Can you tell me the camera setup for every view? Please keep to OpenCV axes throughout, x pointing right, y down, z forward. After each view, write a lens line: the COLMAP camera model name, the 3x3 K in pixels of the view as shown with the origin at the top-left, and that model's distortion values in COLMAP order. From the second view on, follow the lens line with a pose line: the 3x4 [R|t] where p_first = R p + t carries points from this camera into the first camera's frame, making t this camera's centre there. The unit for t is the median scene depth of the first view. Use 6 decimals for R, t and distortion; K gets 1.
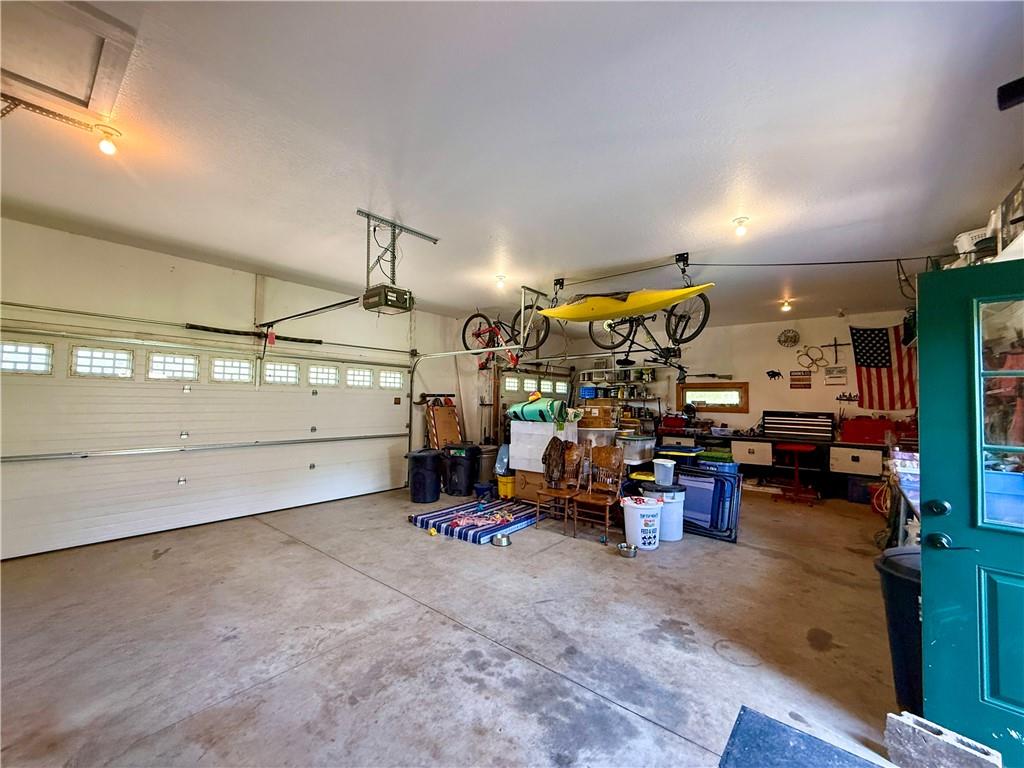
lens RADIAL K [[412.1, 0, 507.8], [0, 412.1, 384.5], [0, 0, 1]] dist [-0.000578, 0.000179]
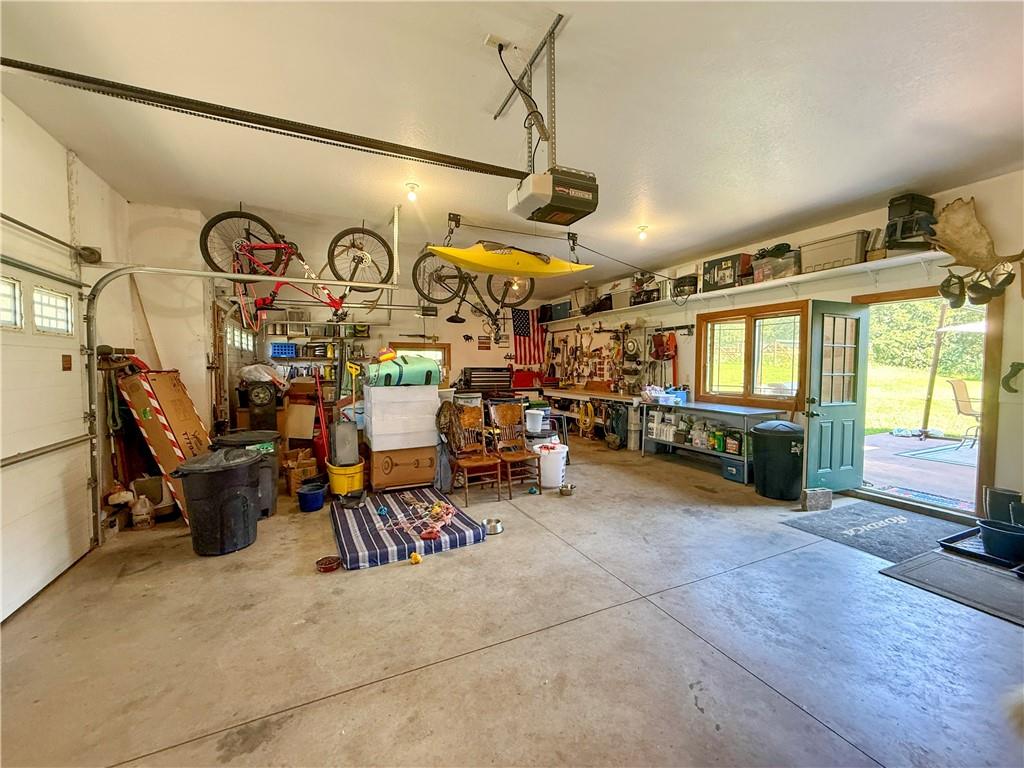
lens RADIAL K [[412.1, 0, 508.4], [0, 412.1, 382.9], [0, 0, 1]] dist [-0.000578, 0.000179]
pose [[0.423222, -0.055233, 0.904341, -0.600725], [-0.027083, 0.996923, 0.073562, 0.022286], [-0.905621, -0.055625, 0.420424, 0.519459]]
